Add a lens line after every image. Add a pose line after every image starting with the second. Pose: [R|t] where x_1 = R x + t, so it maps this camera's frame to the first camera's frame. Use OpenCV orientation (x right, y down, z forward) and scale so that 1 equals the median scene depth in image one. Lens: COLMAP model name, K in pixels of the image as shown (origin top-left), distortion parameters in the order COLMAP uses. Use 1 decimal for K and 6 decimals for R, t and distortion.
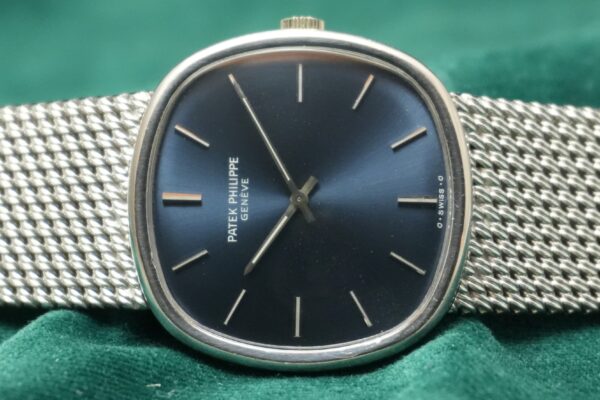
lens RADIAL K [[1578.7, 0, 298.6], [0, 1578.7, 200.4], [0, 0, 1]] dist [0.052620, 0.000000]
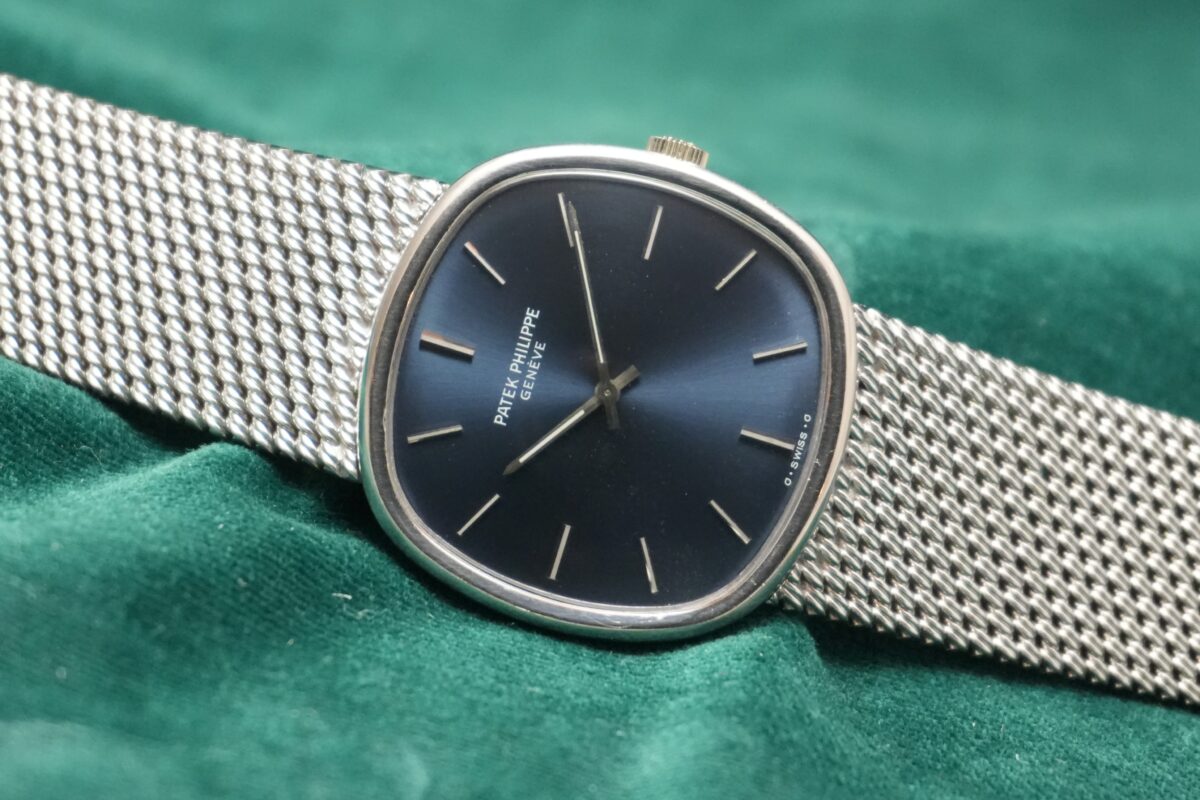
lens RADIAL K [[2422.7, 0, 604.7], [0, 2422.7, 398.5], [0, 0, 1]] dist [0.051515, 0.000000]
pose [[0.961542, 0.271827, 0.039330, -0.042515], [-0.273717, 0.960215, 0.055369, -0.057675], [-0.022714, -0.064005, 0.997691, -0.081672]]
